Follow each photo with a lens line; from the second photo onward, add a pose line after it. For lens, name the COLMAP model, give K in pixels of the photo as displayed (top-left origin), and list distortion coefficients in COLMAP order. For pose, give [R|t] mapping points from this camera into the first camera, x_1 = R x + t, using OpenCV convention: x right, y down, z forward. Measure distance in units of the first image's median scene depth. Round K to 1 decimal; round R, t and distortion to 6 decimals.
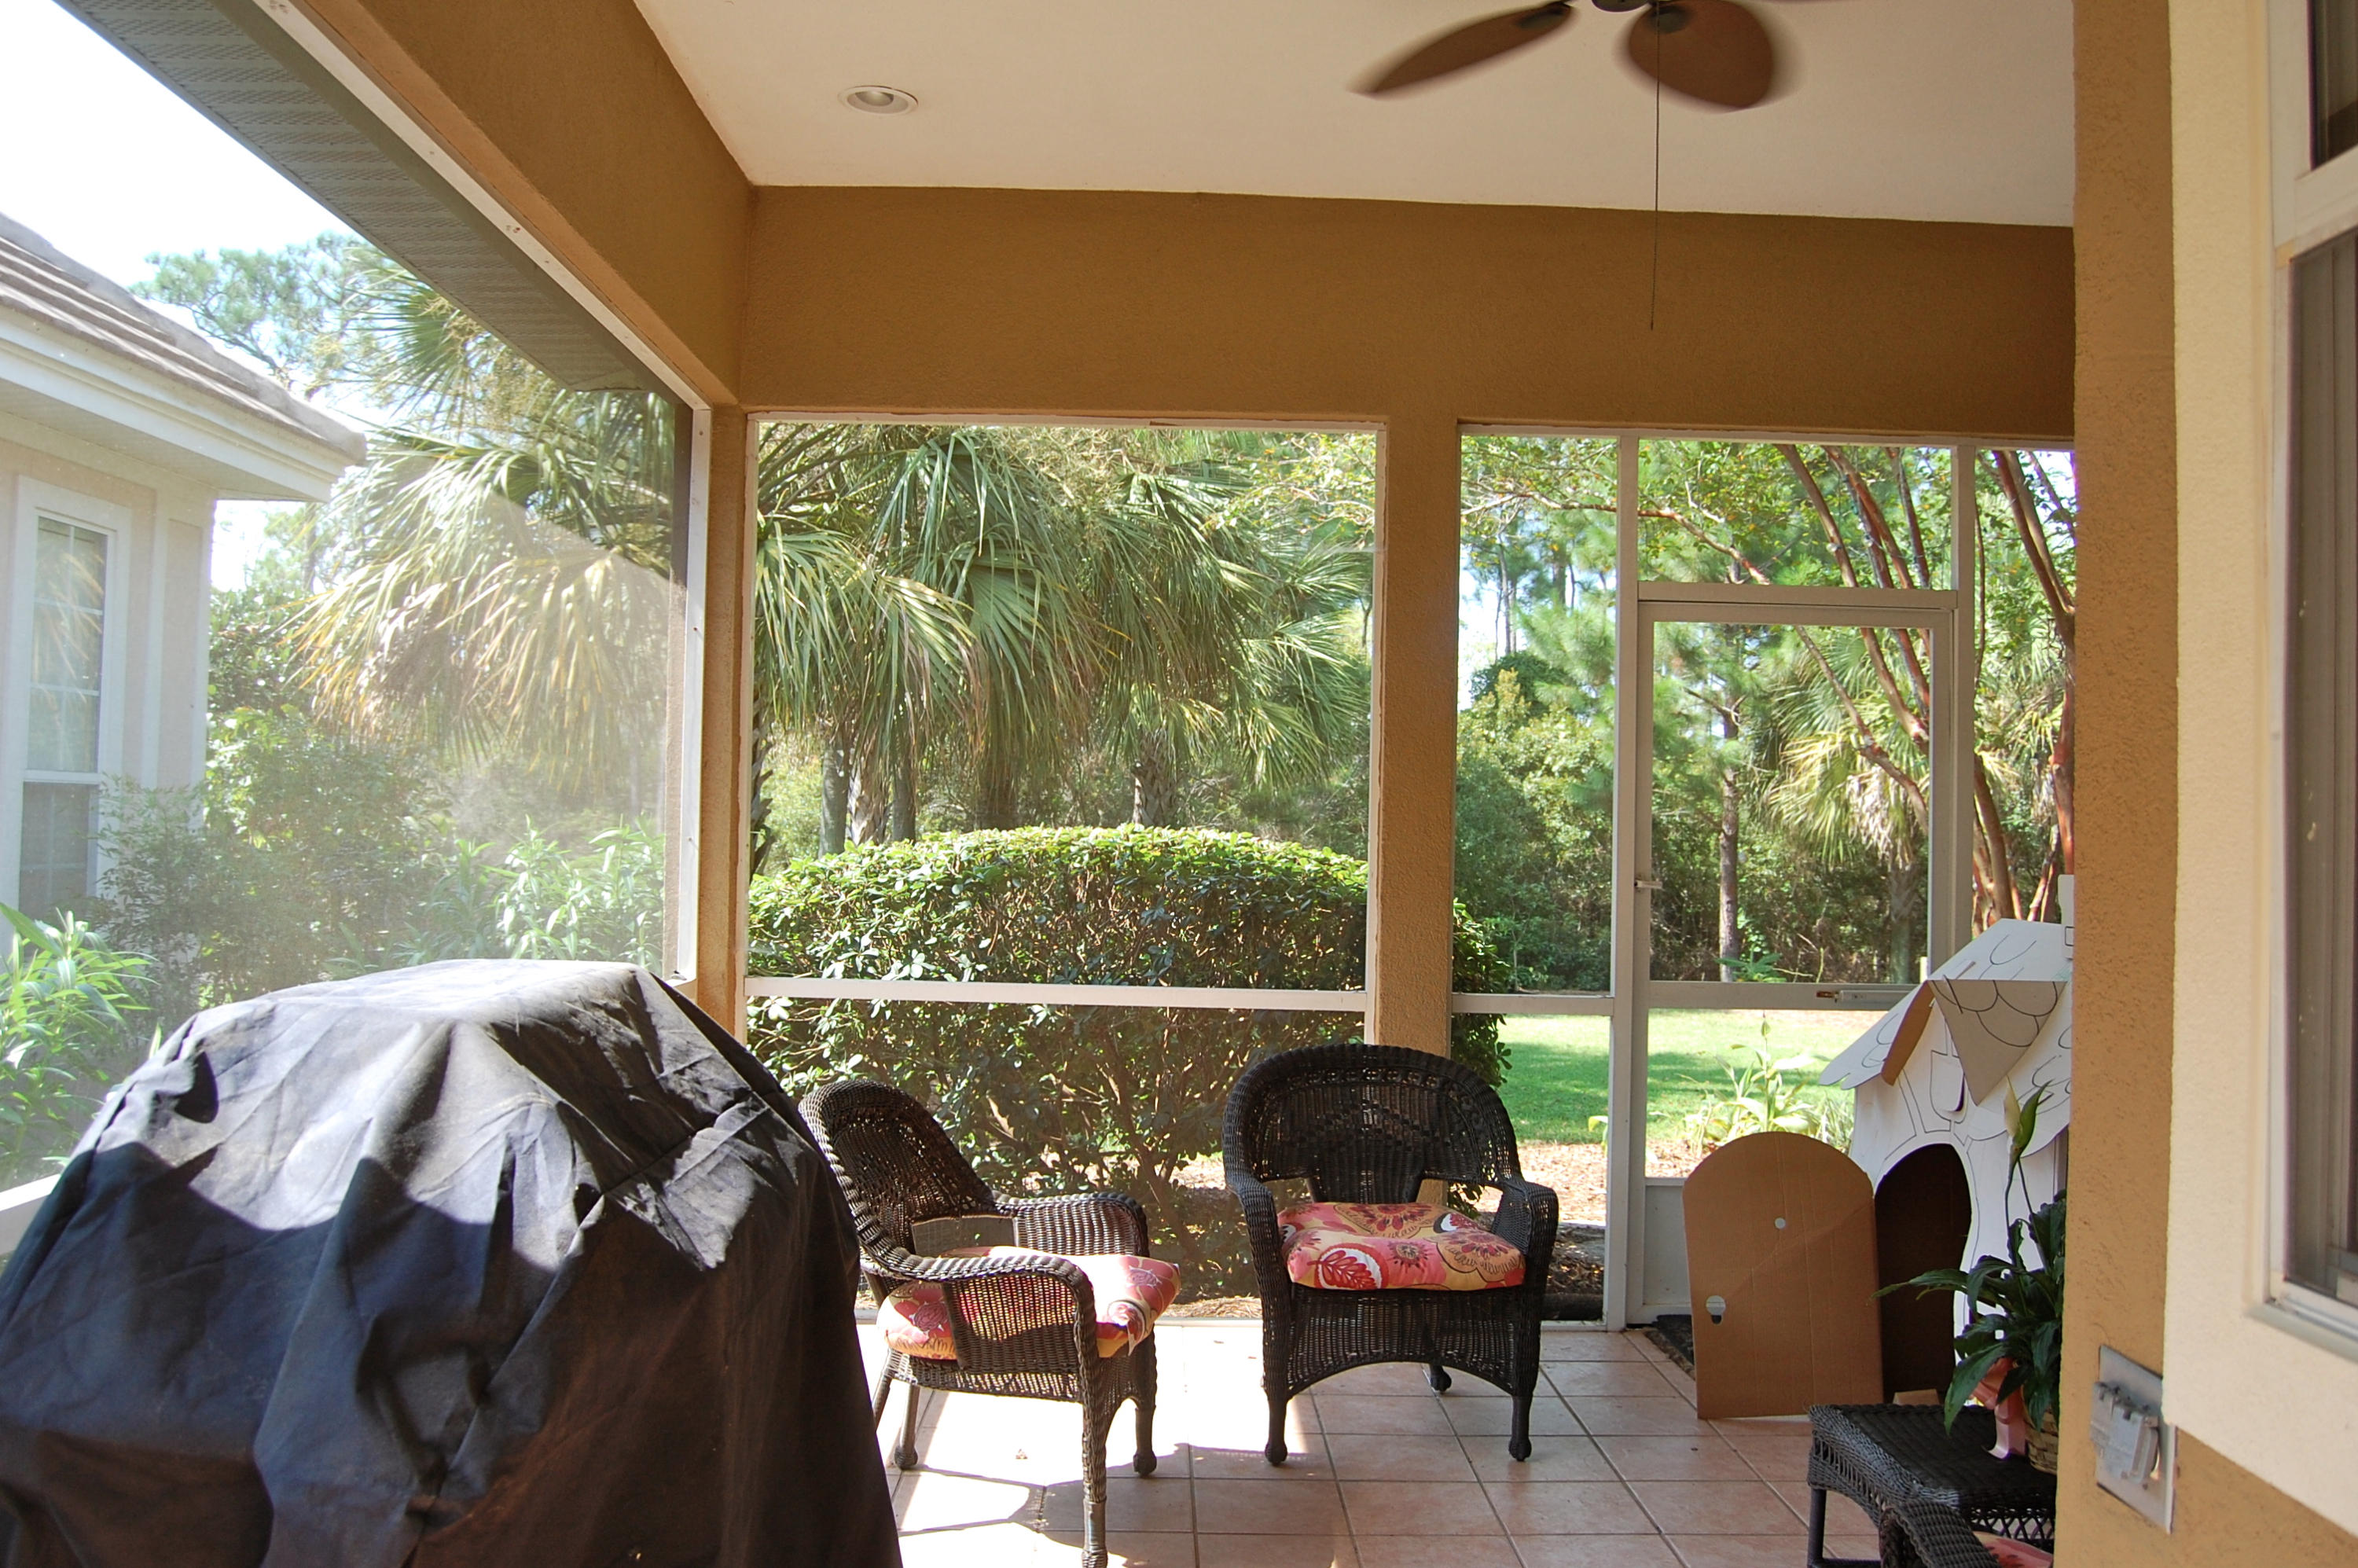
lens RADIAL K [[1864.1, 0, 1180.1], [0, 1864.1, 801.0], [0, 0, 1]] dist [-0.000772, -0.000853]
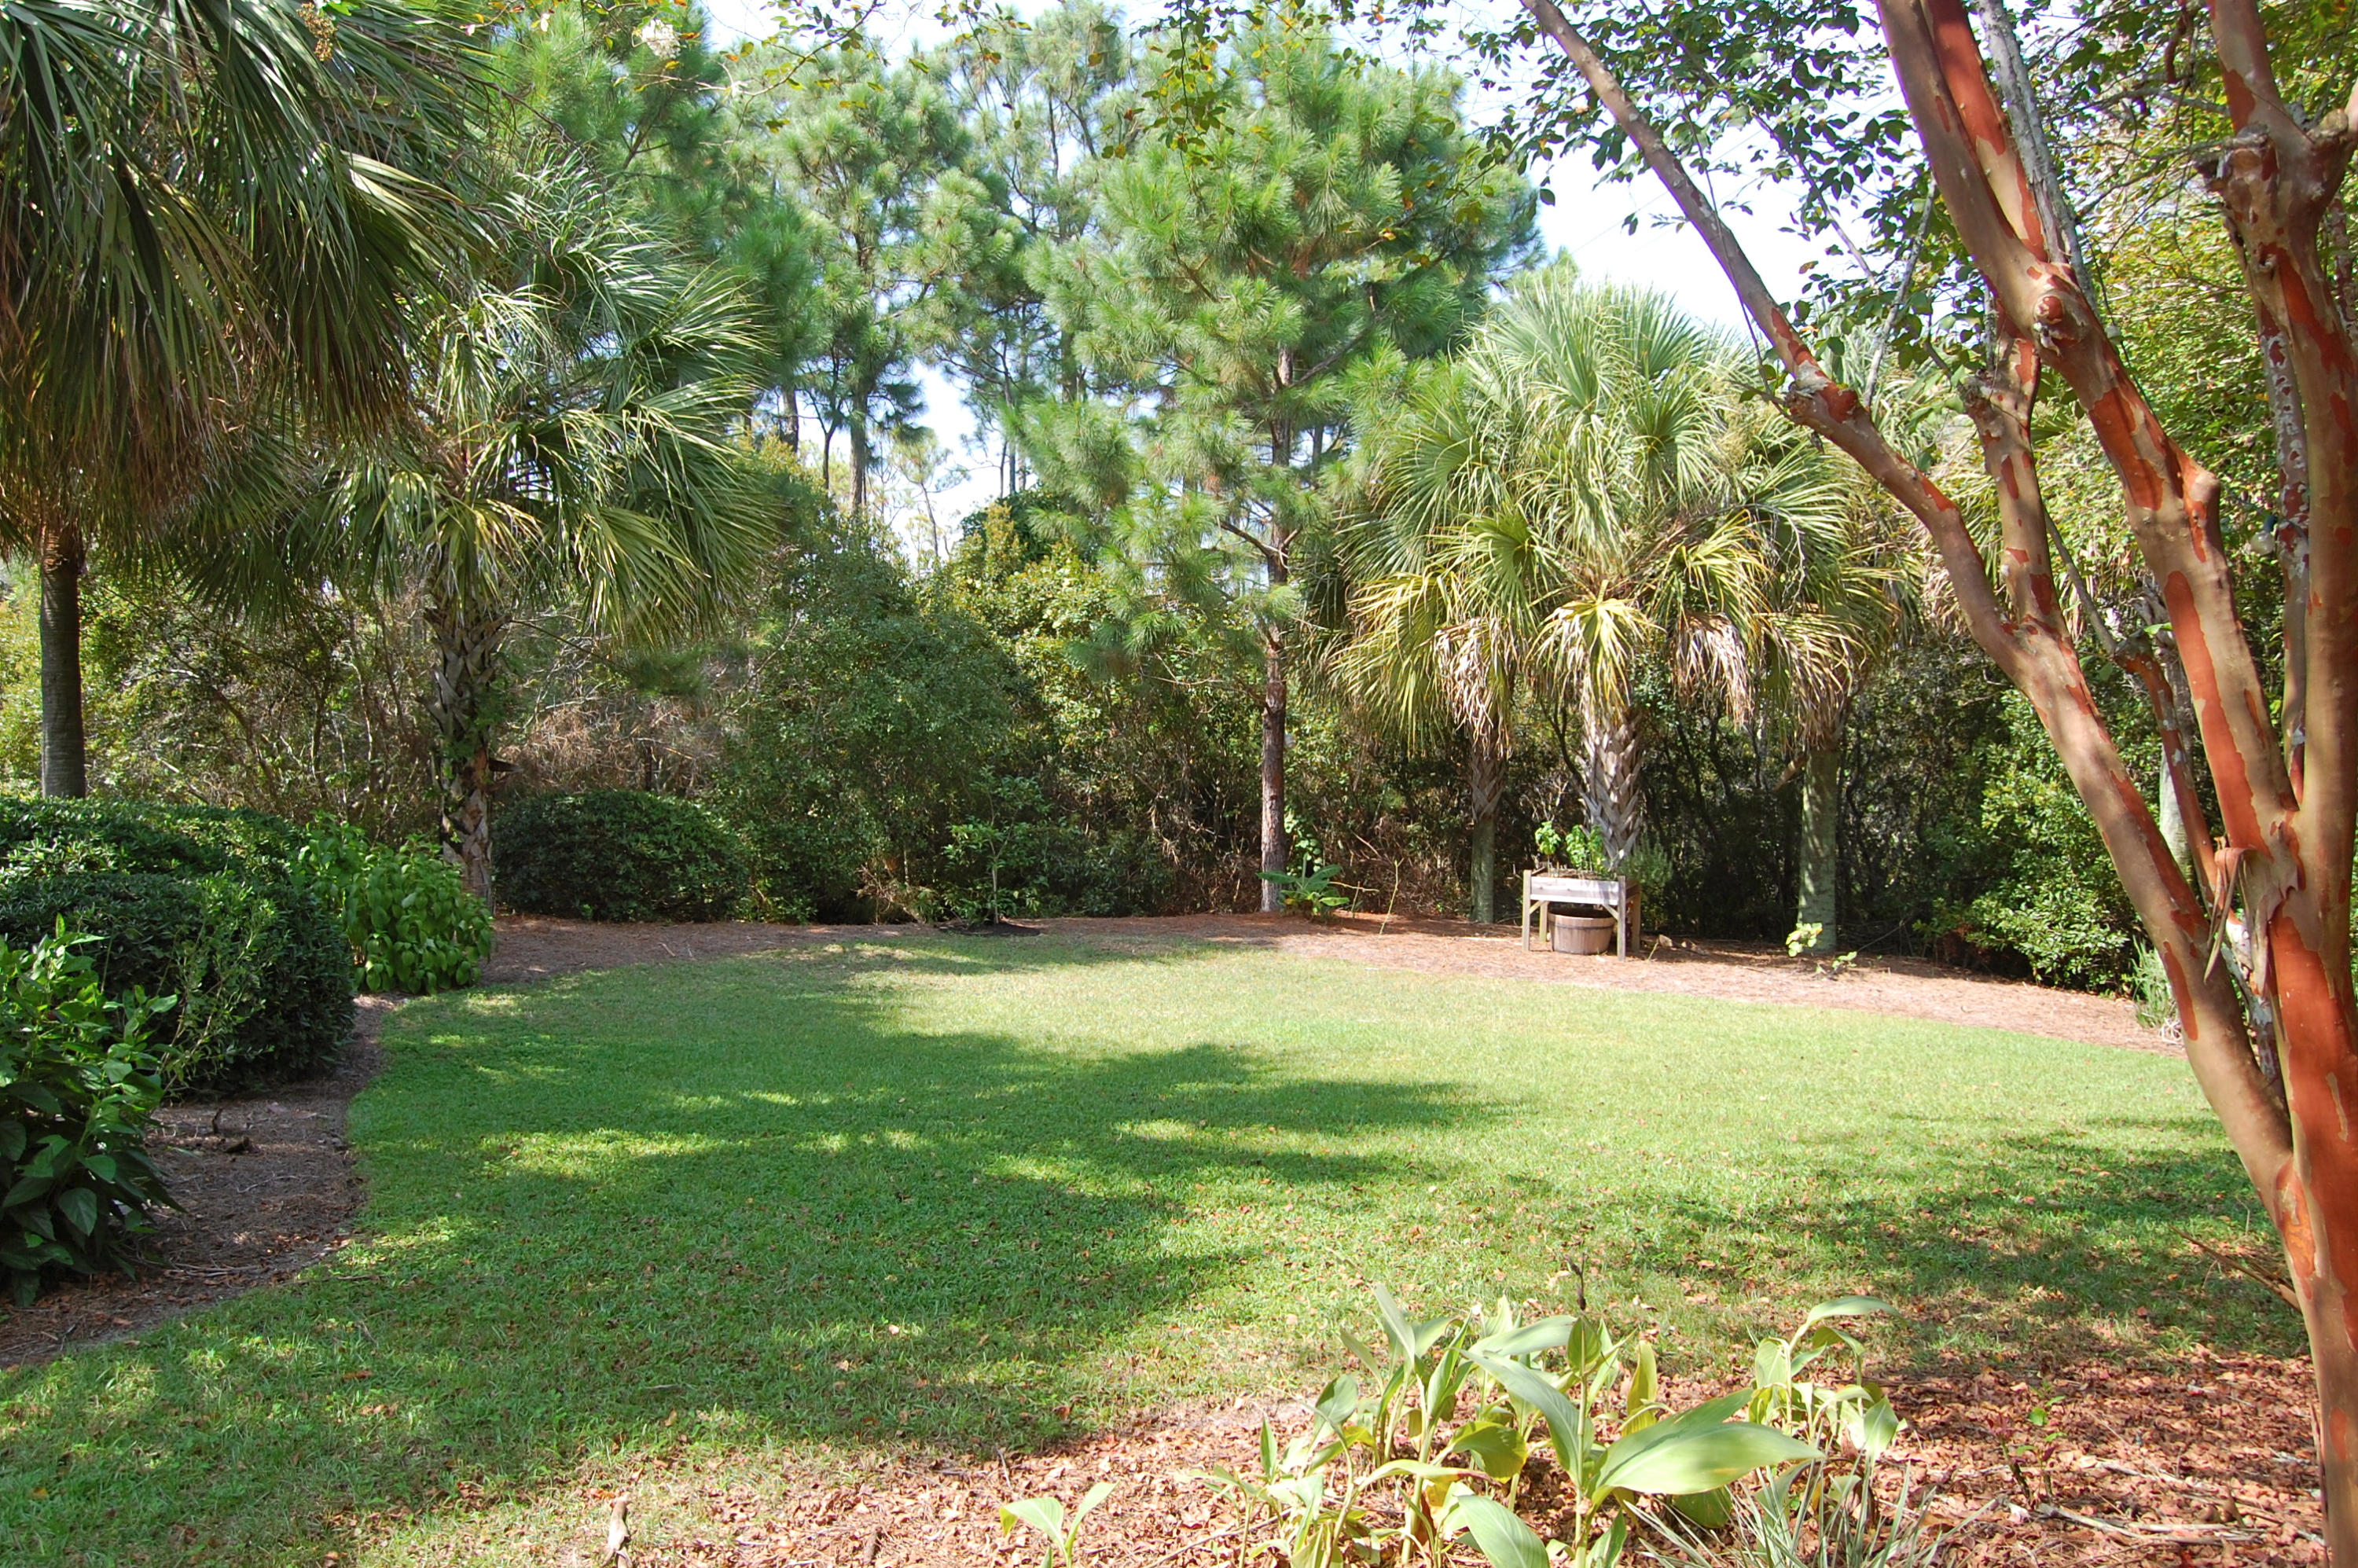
lens RADIAL K [[1864.1, 0, 1181.4], [0, 1864.1, 785.4], [0, 0, 1]] dist [-0.000772, -0.000853]
pose [[0.968417, -0.010509, 0.249114, 0.061978], [-0.002915, 0.998566, 0.053454, 0.007202], [-0.249319, -0.052492, 0.966998, 0.252869]]
